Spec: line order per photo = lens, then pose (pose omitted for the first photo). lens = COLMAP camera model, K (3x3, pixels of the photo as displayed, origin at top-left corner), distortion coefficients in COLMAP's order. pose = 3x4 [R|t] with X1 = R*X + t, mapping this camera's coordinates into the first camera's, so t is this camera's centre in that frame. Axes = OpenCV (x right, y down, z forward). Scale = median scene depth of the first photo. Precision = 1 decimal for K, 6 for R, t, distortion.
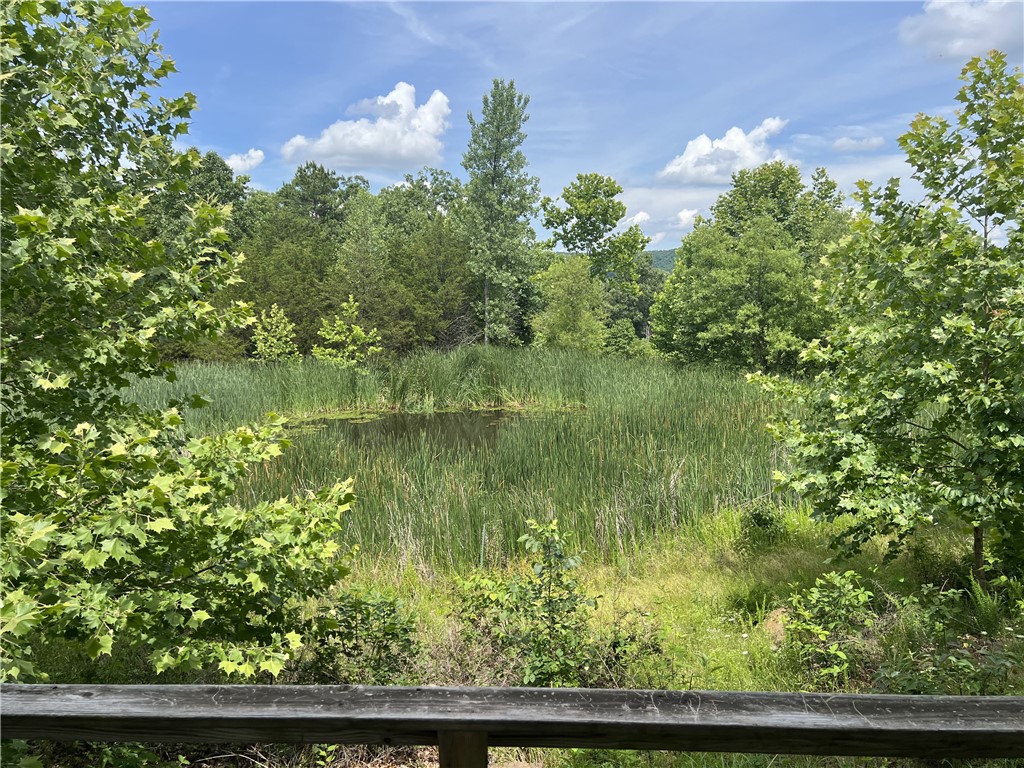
lens RADIAL K [[773.7, 0, 510.0], [0, 773.7, 384.9], [0, 0, 1]] dist [0.011621, 0.002615]
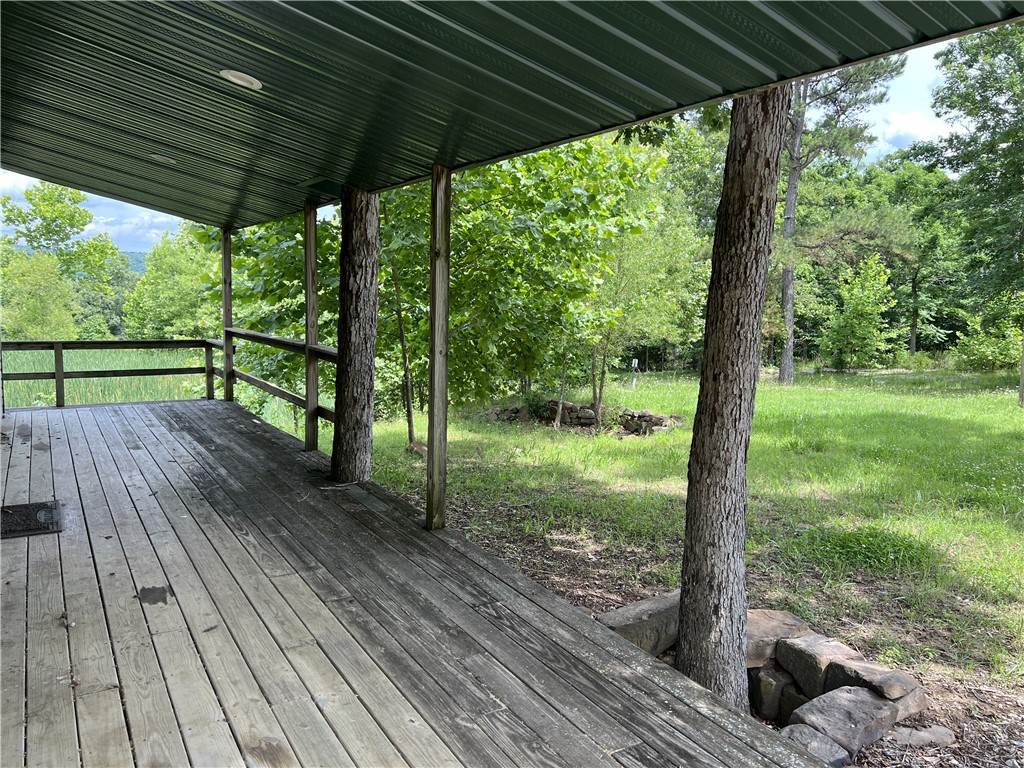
lens RADIAL K [[773.7, 0, 510.7], [0, 773.7, 389.0], [0, 0, 1]] dist [0.011621, 0.002615]
pose [[0.806771, -0.031192, 0.590040, -0.031092], [0.034608, 0.999386, 0.005511, 0.033600], [-0.589849, 0.015974, 0.807355, -0.236821]]
